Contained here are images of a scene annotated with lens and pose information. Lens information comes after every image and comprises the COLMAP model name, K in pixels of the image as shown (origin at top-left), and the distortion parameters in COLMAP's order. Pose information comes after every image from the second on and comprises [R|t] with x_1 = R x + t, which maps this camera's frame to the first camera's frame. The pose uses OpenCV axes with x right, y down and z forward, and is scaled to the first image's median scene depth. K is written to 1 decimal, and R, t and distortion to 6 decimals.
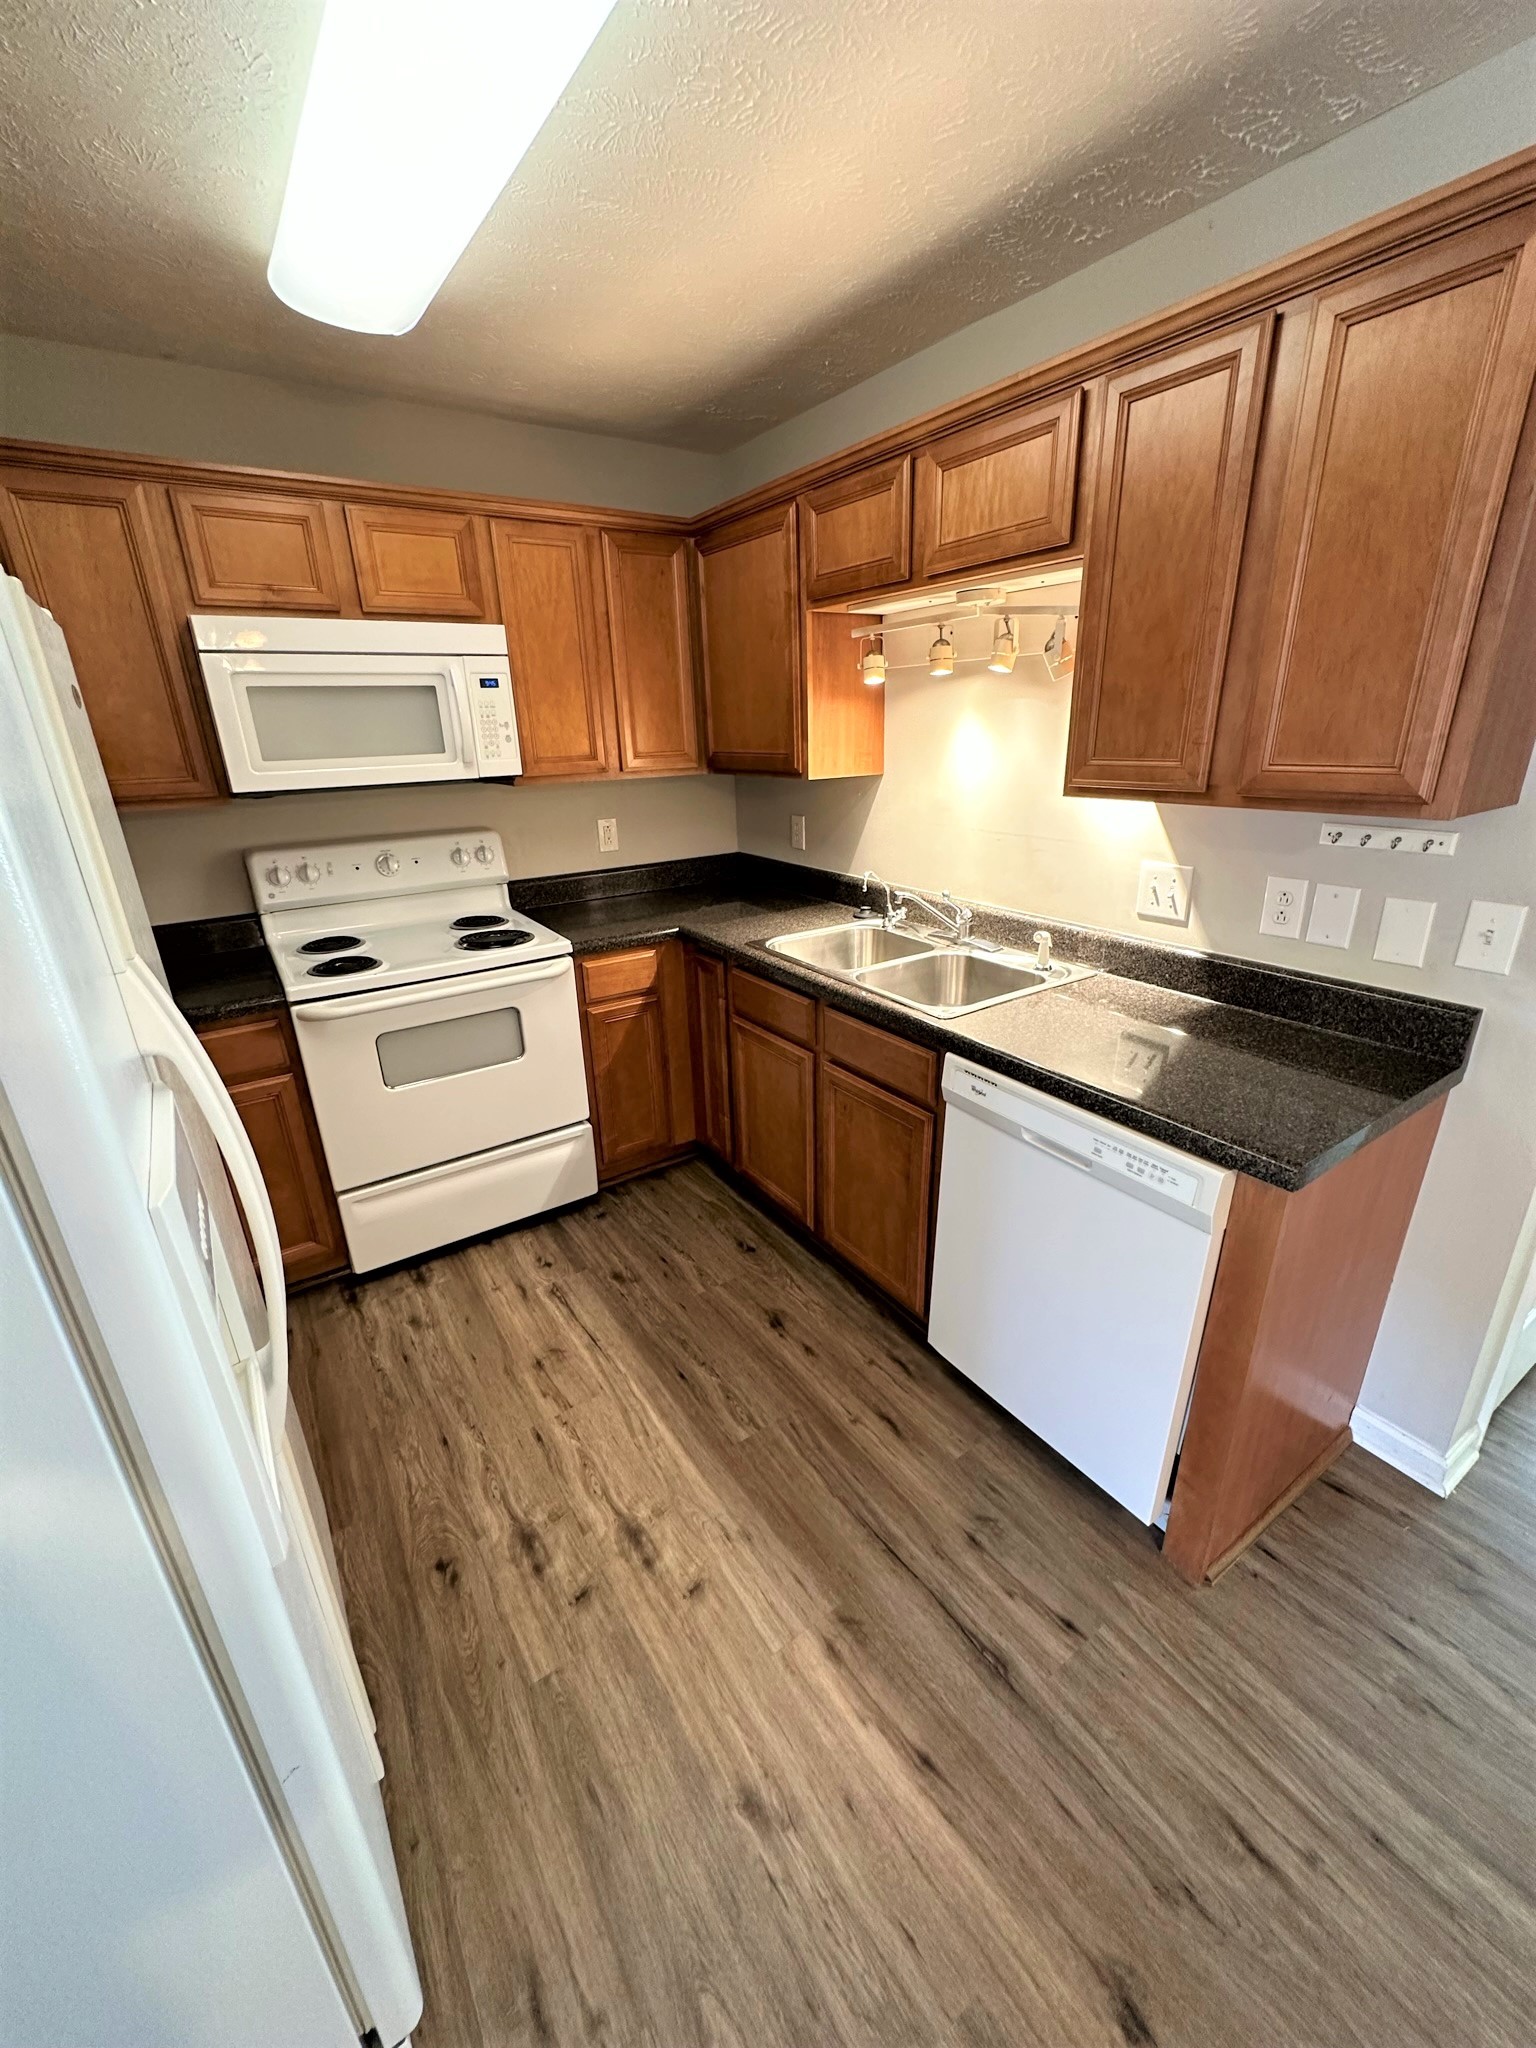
lens RADIAL K [[816.5, 0, 768.4], [0, 816.5, 1026.0], [0, 0, 1]] dist [-0.003171, 0.000937]
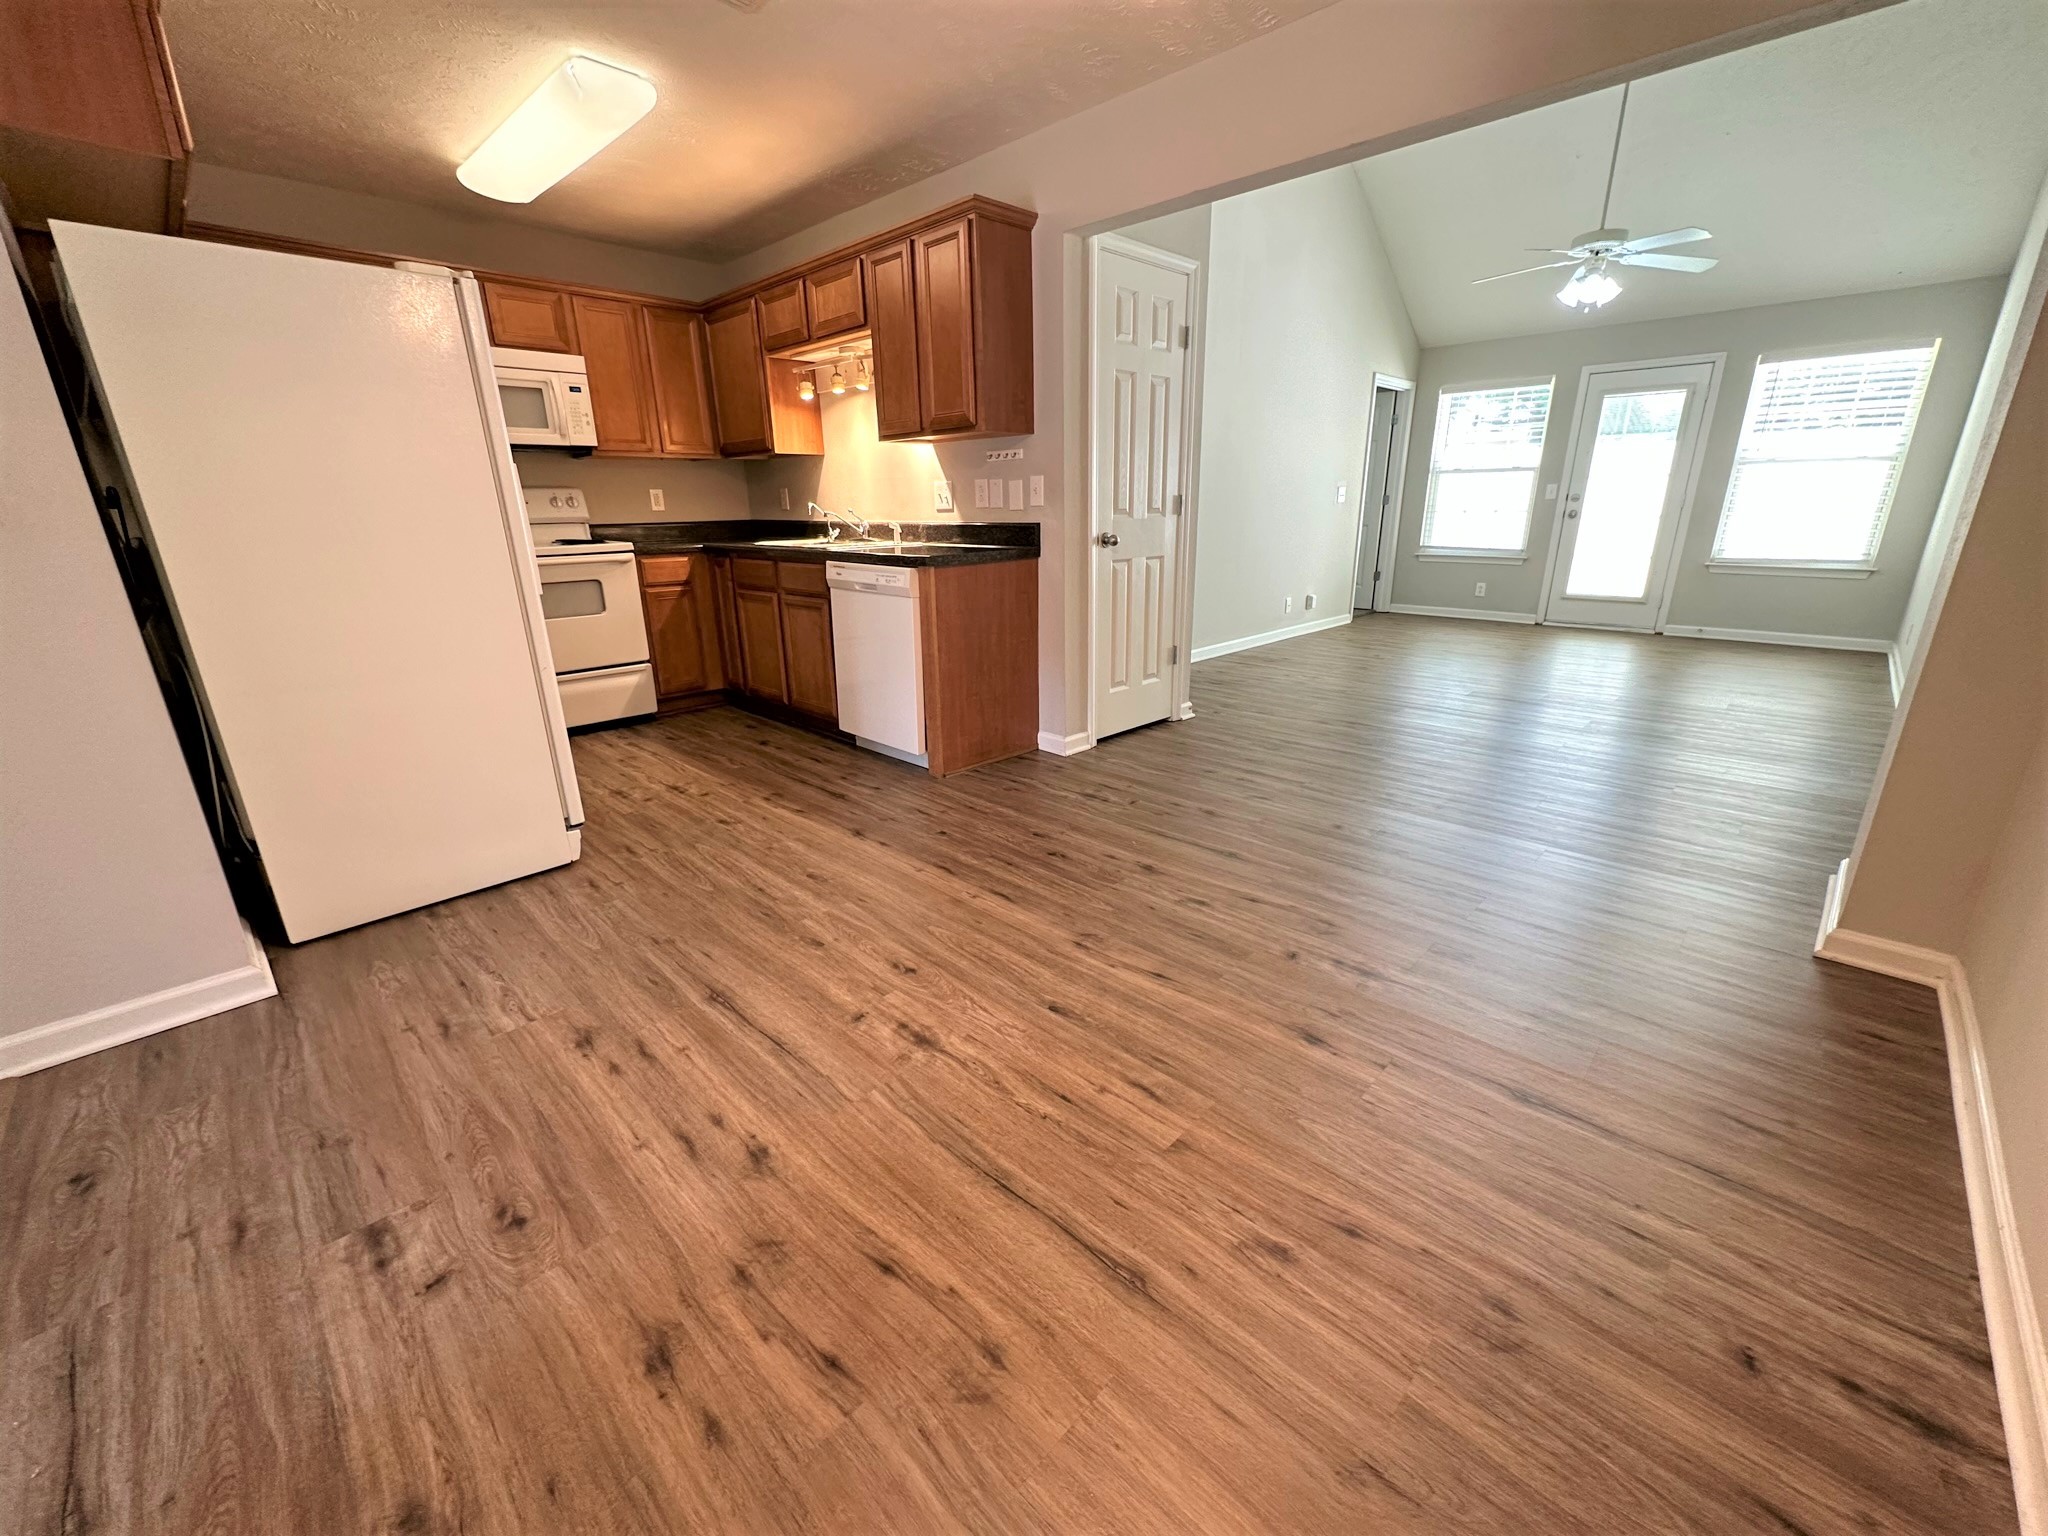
lens RADIAL K [[816.5, 0, 1024.2], [0, 816.5, 771.2], [0, 0, 1]] dist [-0.003171, 0.000937]
pose [[0.979276, -0.049855, 0.196296, 0.214043], [0.058927, 0.997435, -0.040644, 0.528133], [-0.193766, 0.051369, 0.979702, -0.855524]]
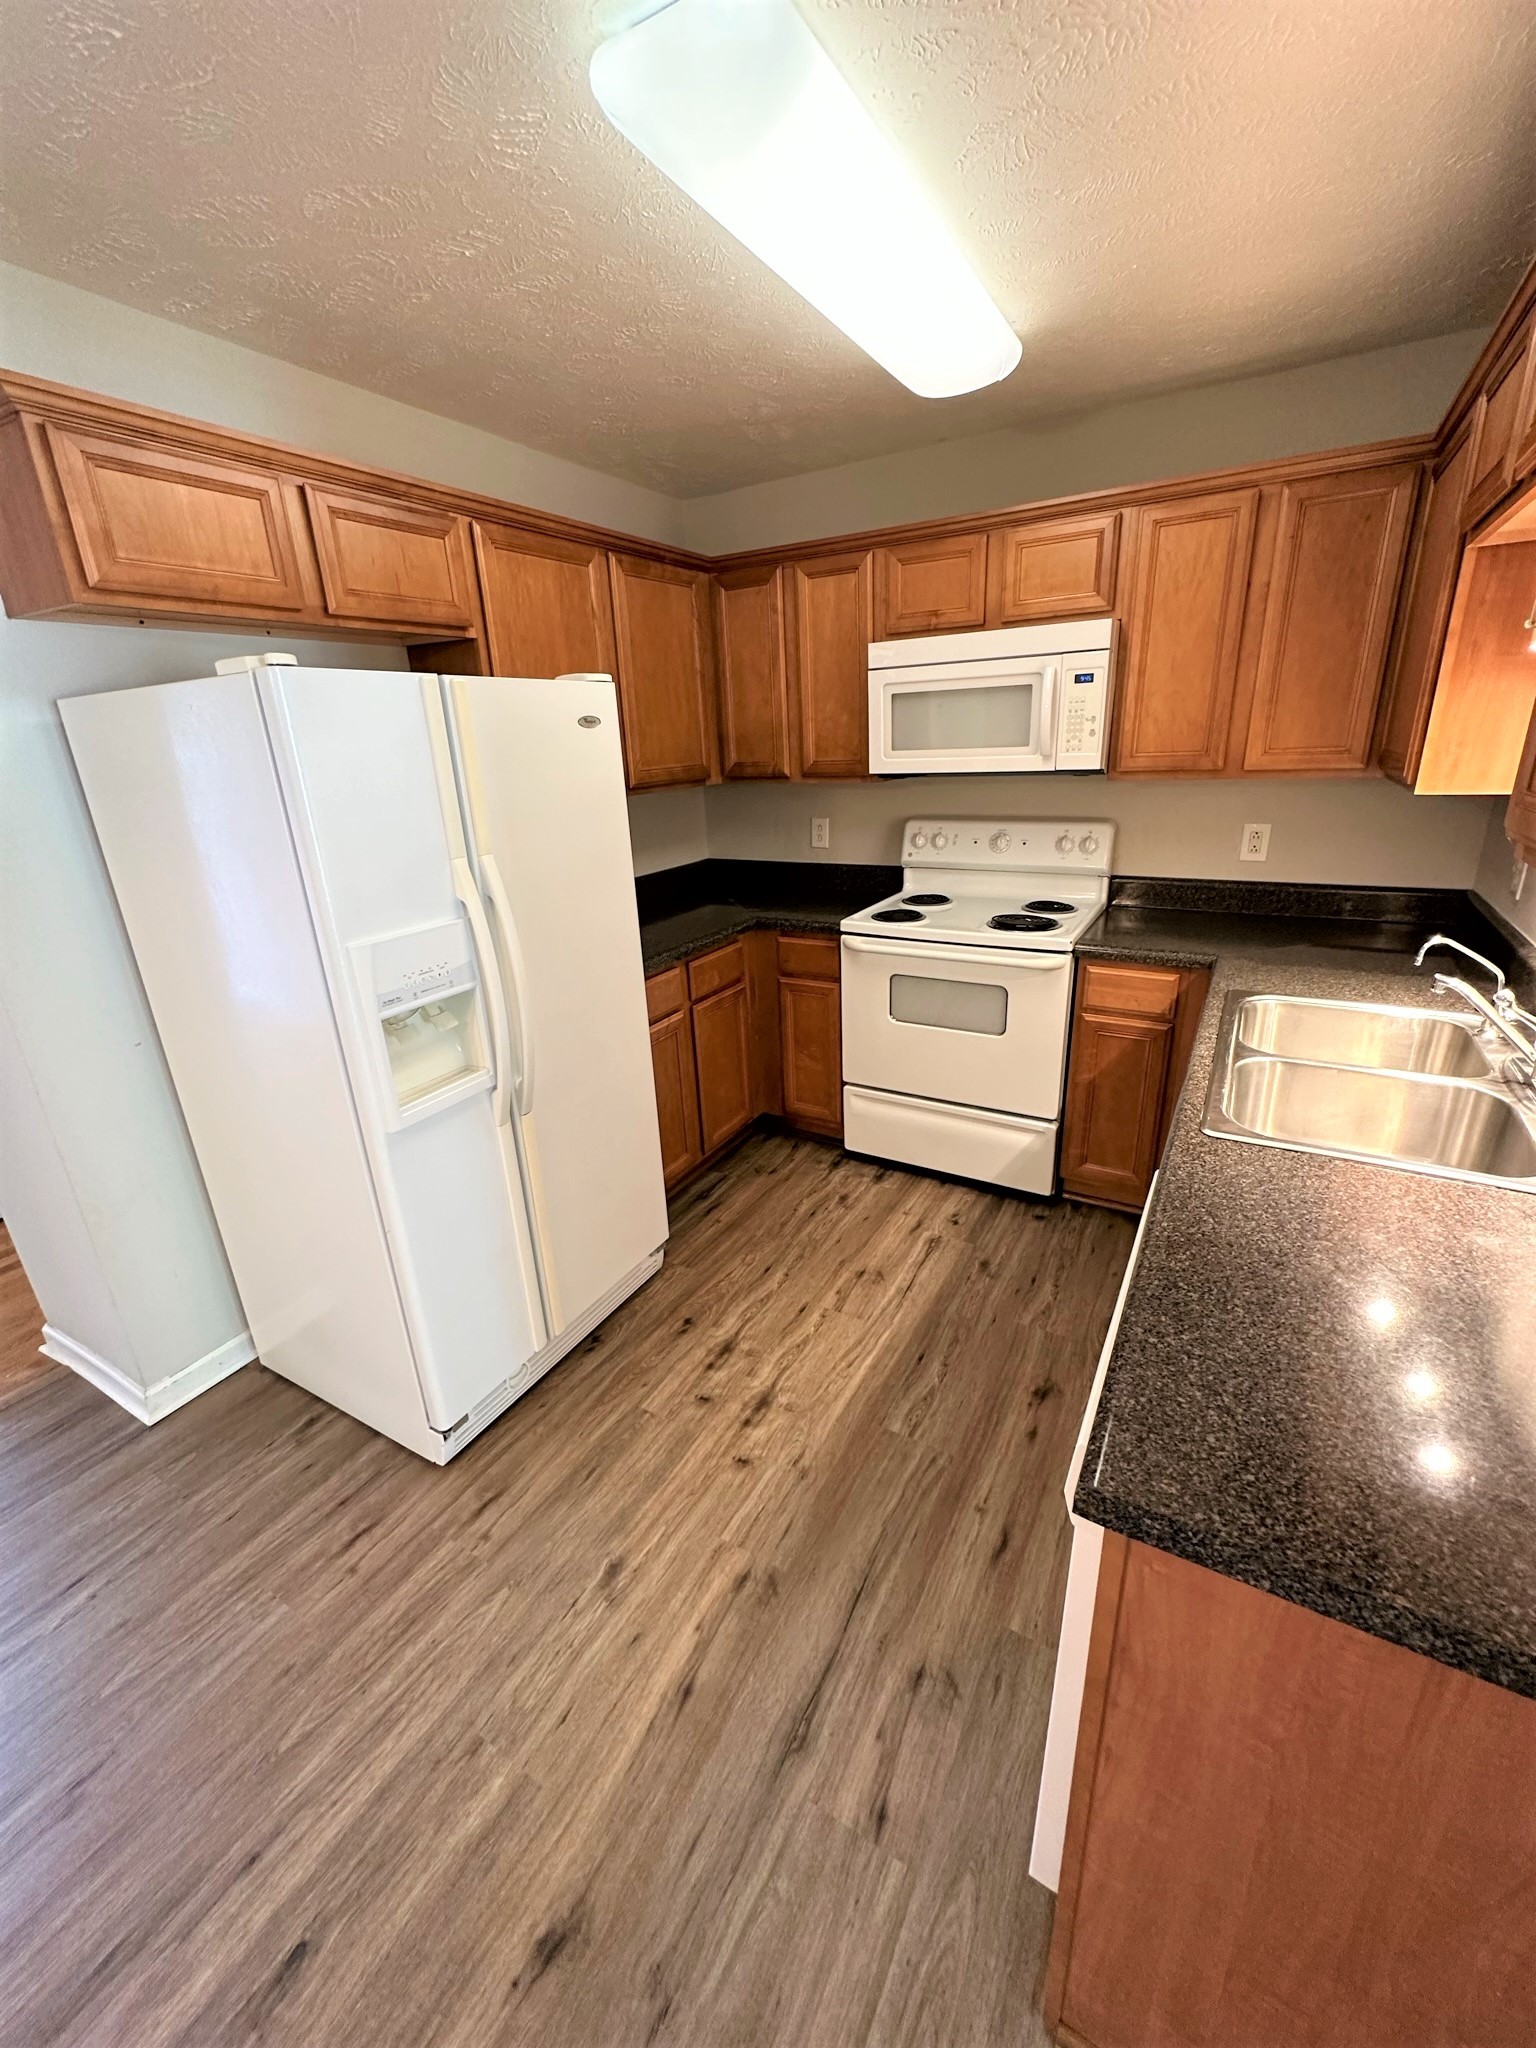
lens RADIAL K [[816.5, 0, 768.4], [0, 816.5, 1026.0], [0, 0, 1]] dist [-0.003171, 0.000937]
pose [[0.433819, 0.310232, -0.845906, 0.508908], [-0.286238, 0.937669, 0.197090, -0.104965], [0.854323, 0.156629, 0.495579, 0.235458]]
